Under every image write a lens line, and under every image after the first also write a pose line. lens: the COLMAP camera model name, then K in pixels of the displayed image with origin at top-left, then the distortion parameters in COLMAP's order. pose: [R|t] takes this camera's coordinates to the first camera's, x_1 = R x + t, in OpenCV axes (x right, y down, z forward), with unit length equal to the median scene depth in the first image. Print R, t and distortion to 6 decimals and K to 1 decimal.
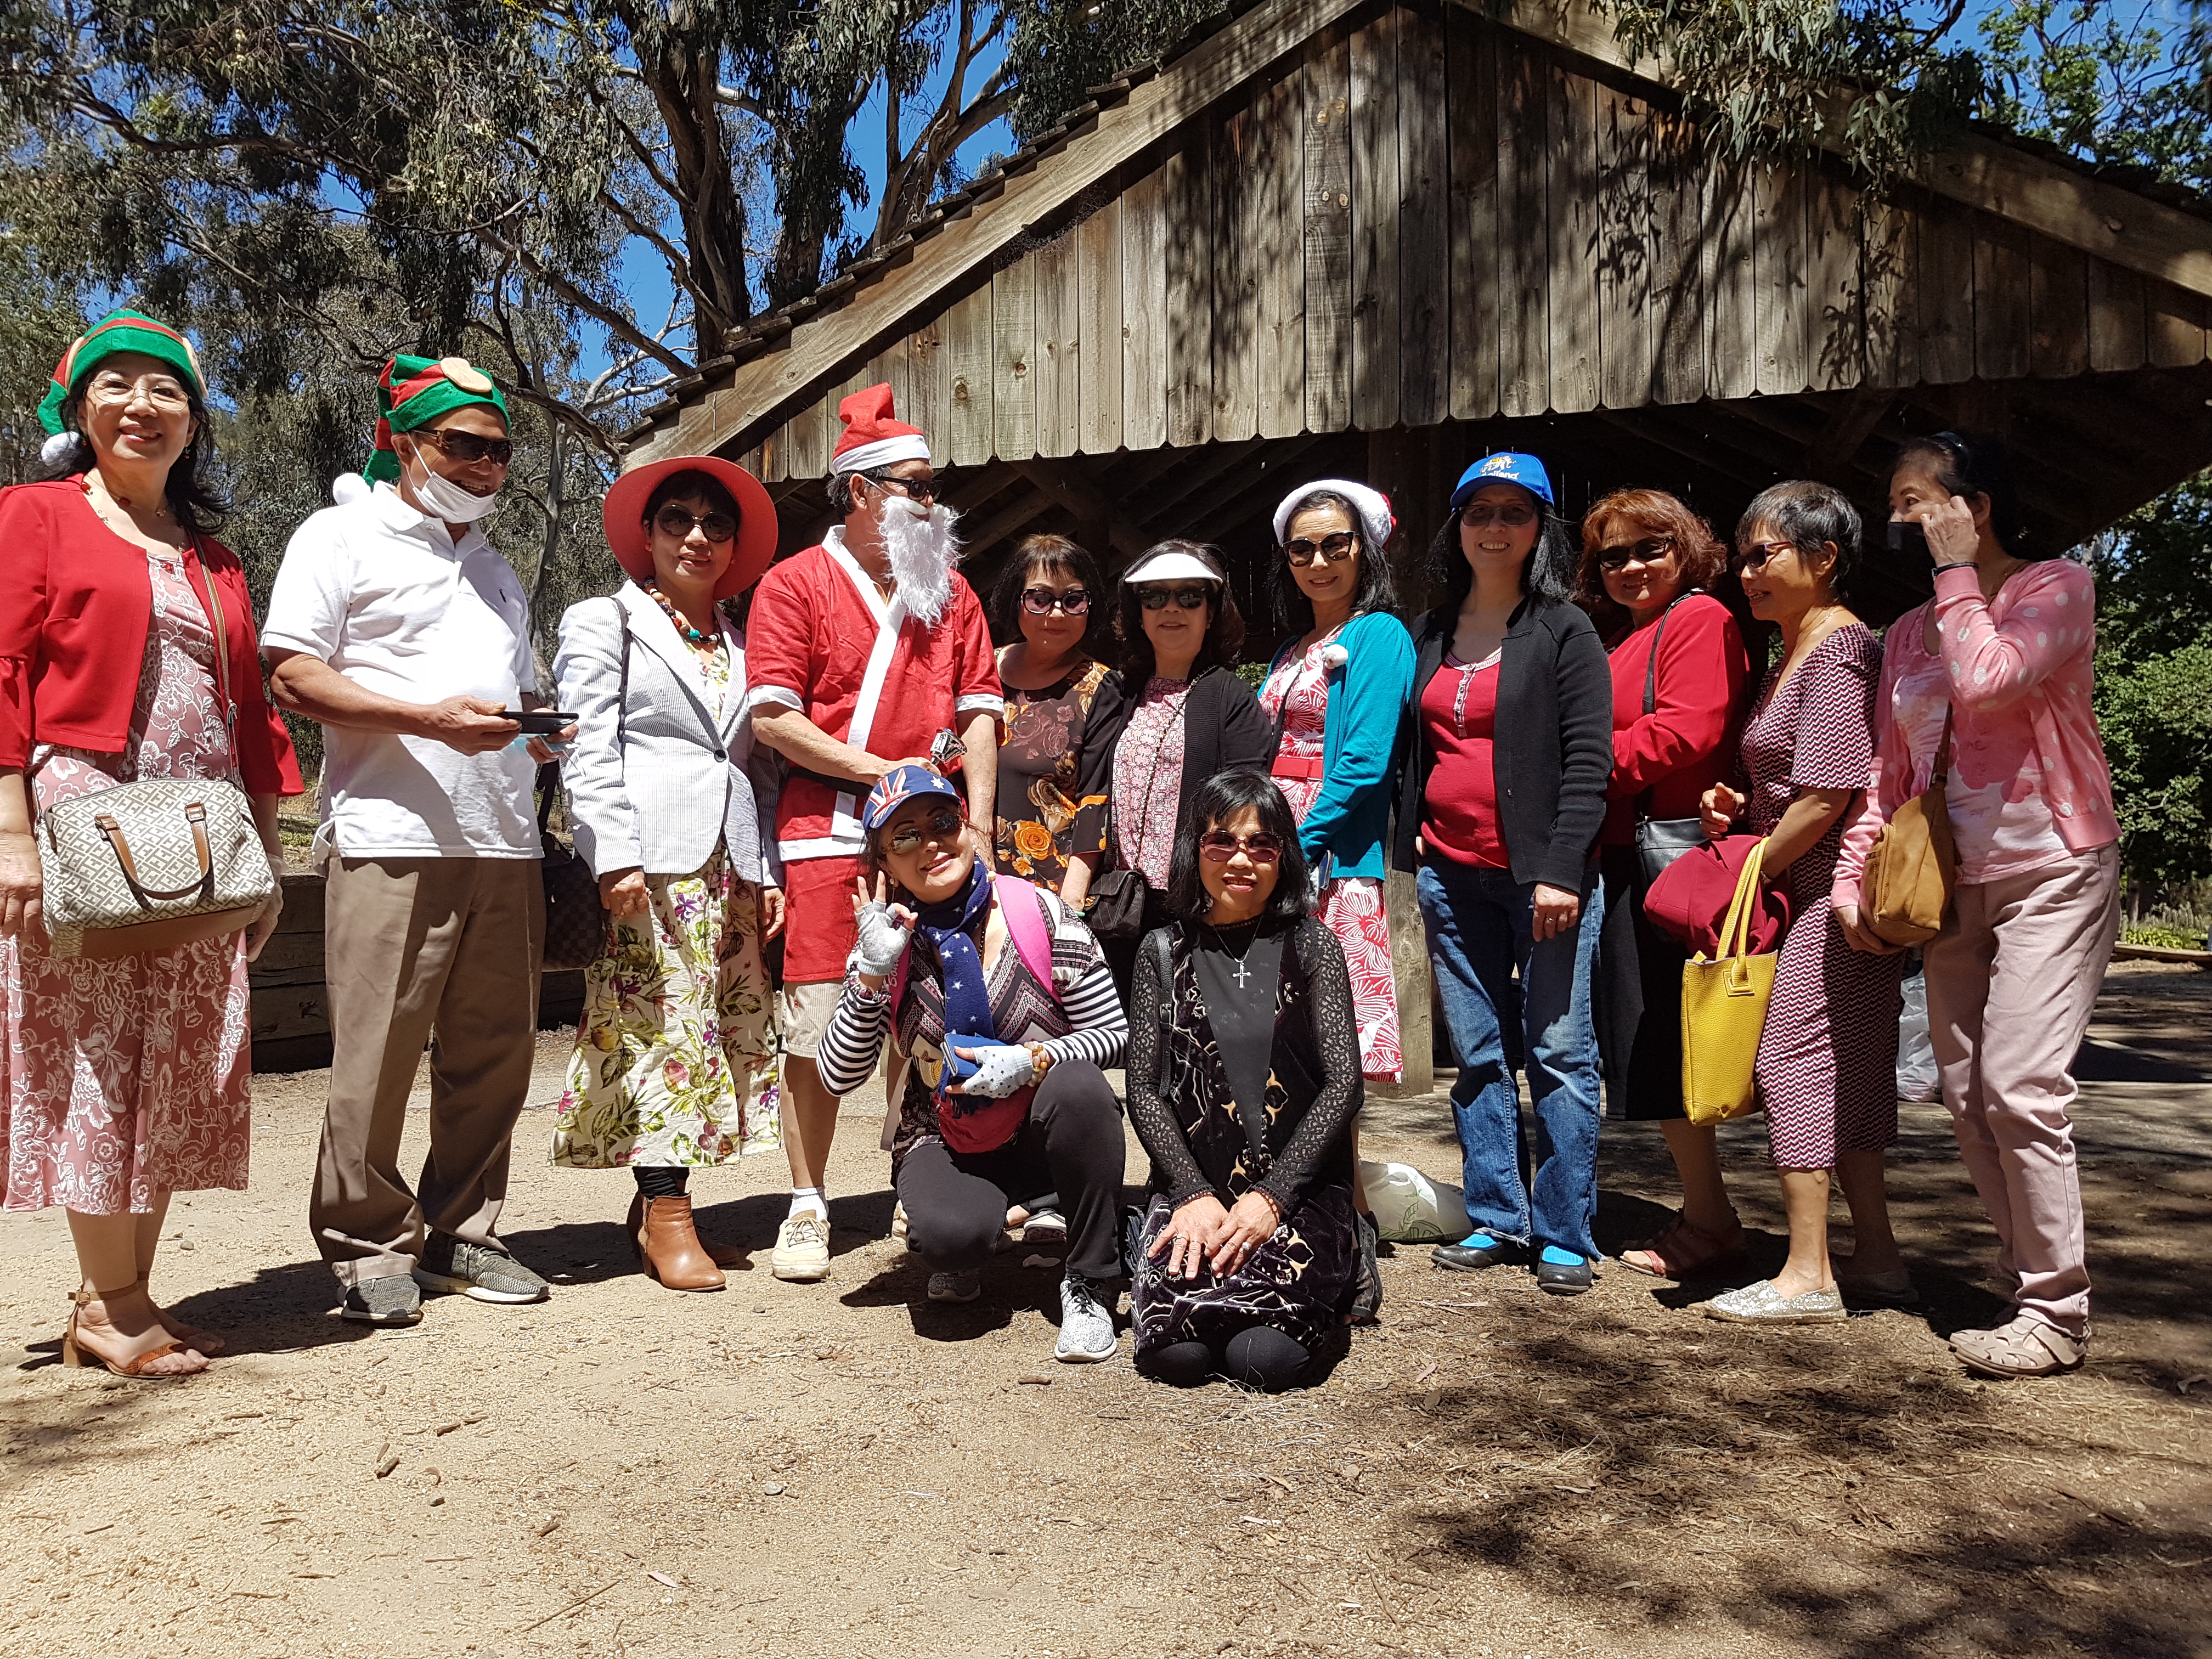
lens RADIAL K [[2274.0, 0, 1087.2], [0, 2274.0, 827.1], [0, 0, 1]] dist [0.123274, -0.280209]
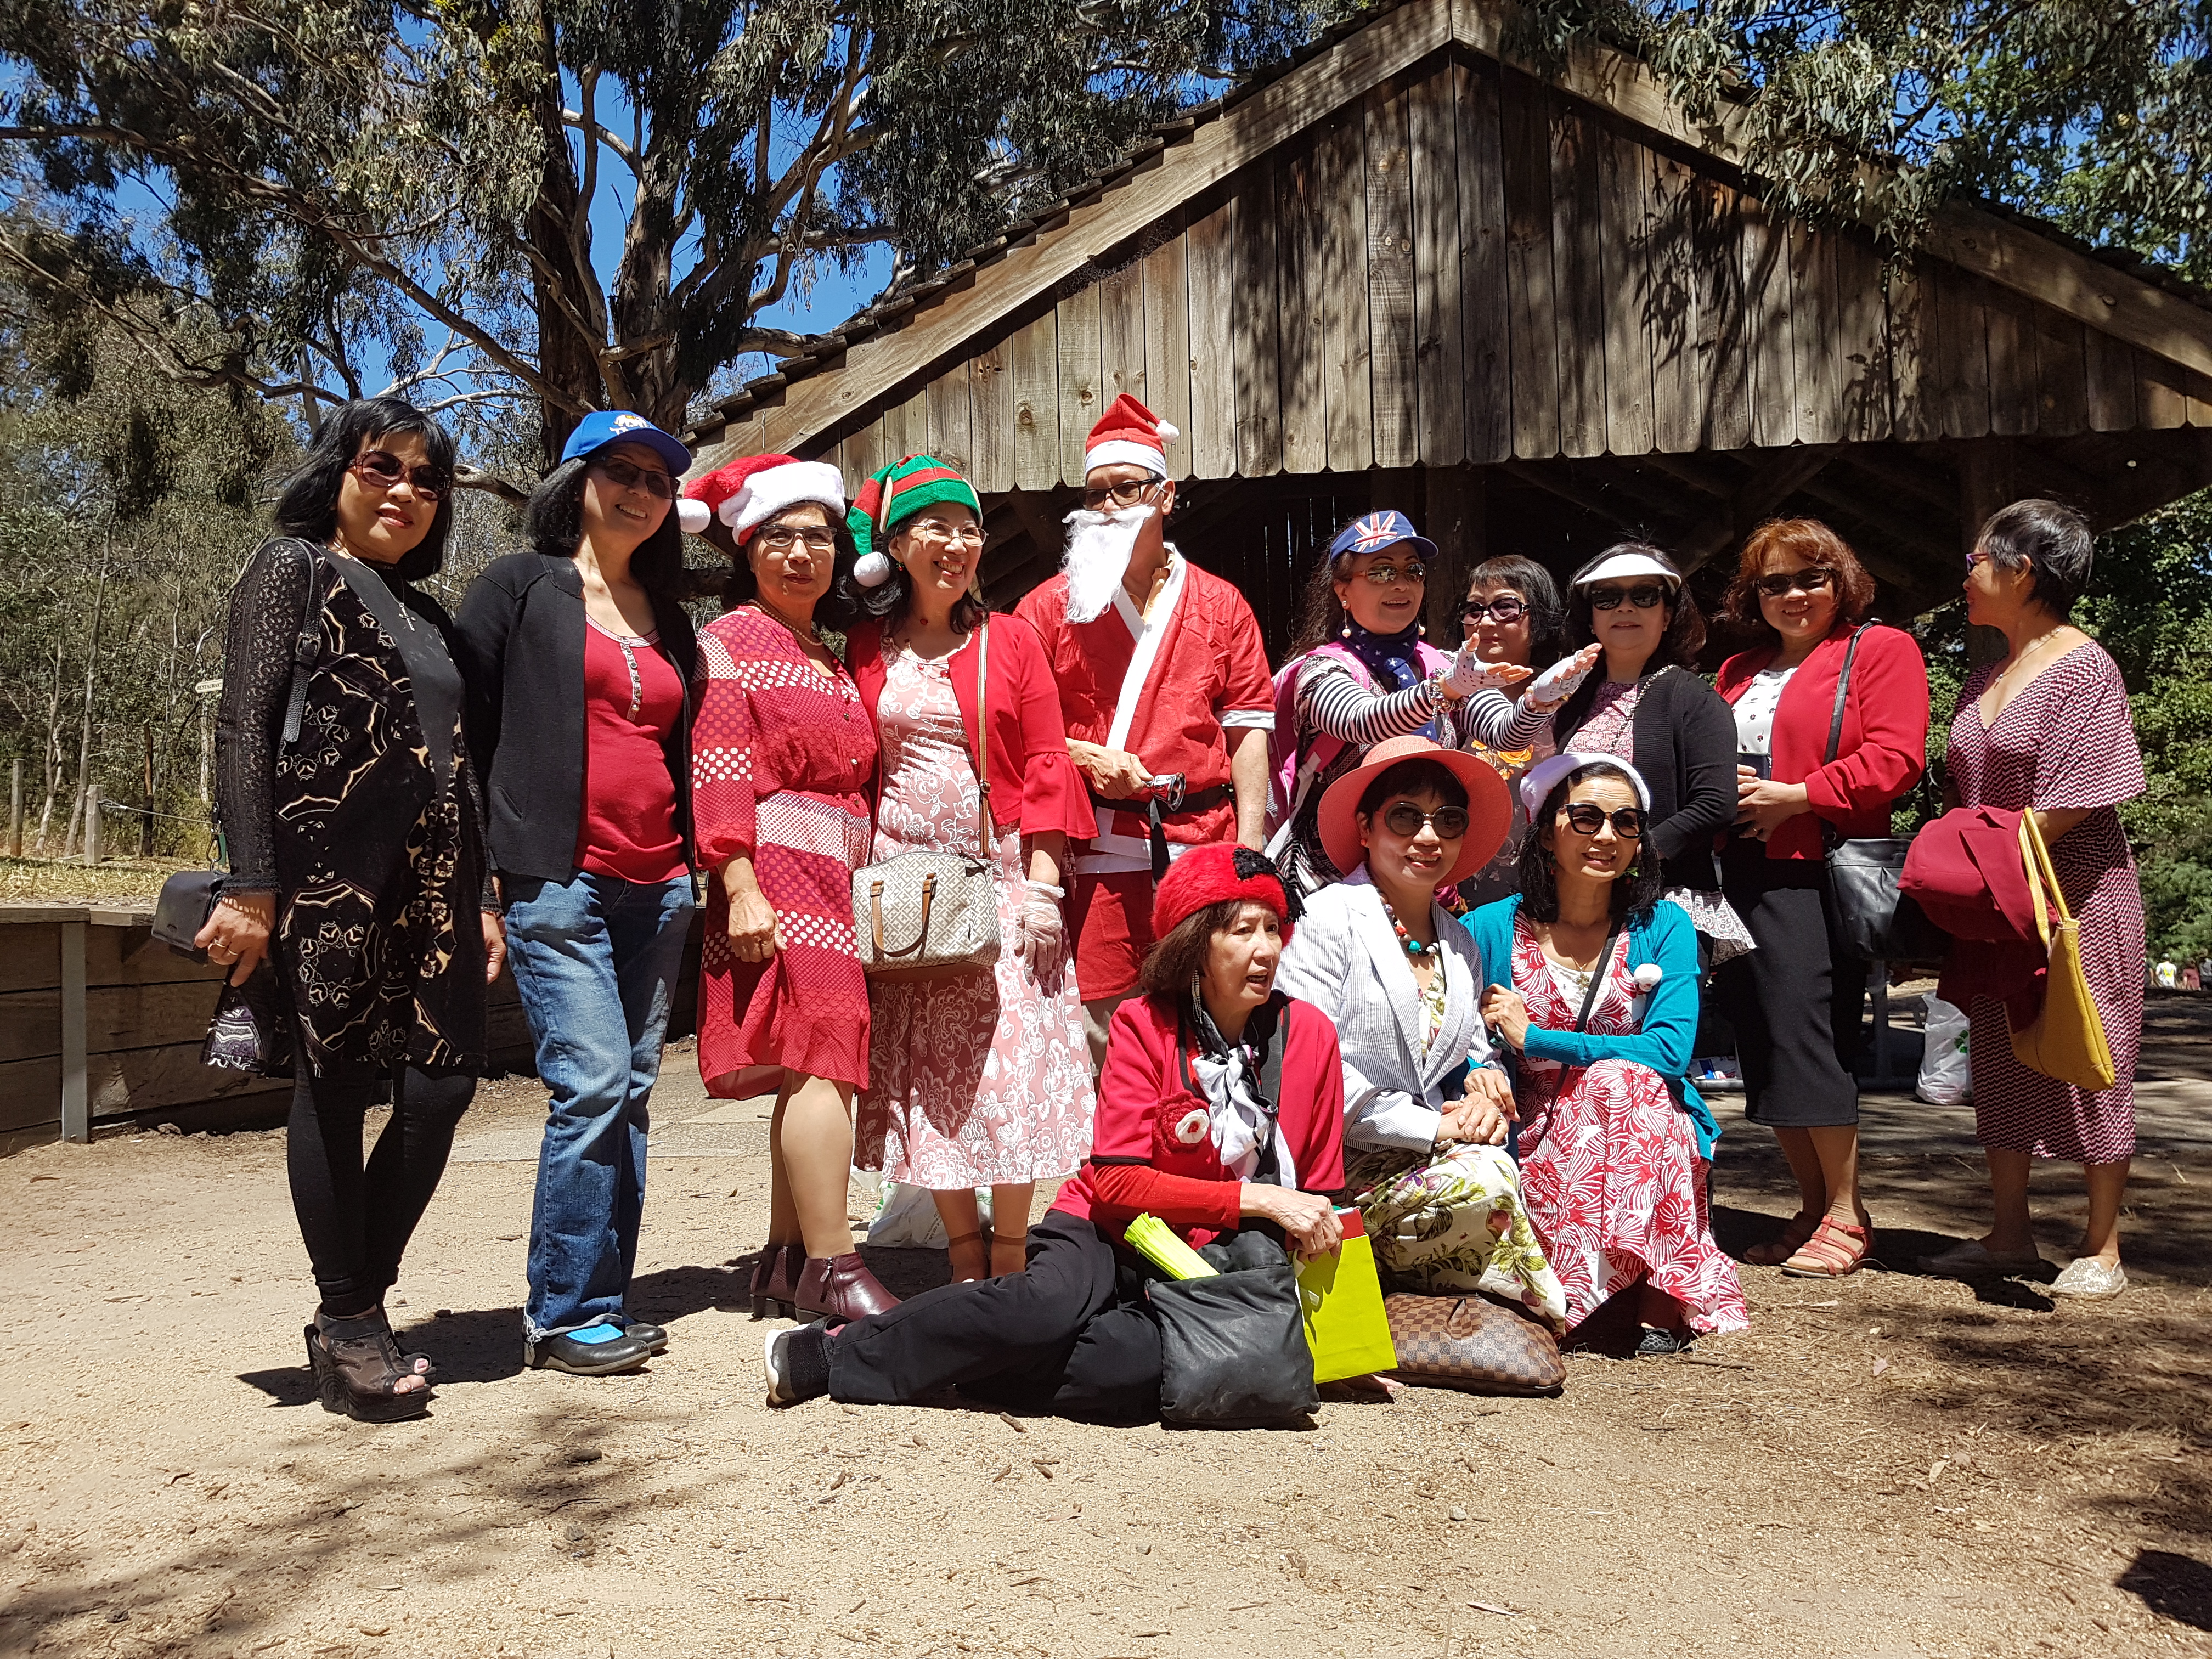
lens RADIAL K [[2250.0, 0, 1065.1], [0, 2250.0, 836.9], [0, 0, 1]] dist [0.190289, -0.469776]
pose [[0.982845, 0.004320, 0.184384, -0.232394], [0.000142, 0.999708, -0.024179, 0.019273], [-0.184434, 0.023791, 0.982557, 0.021111]]
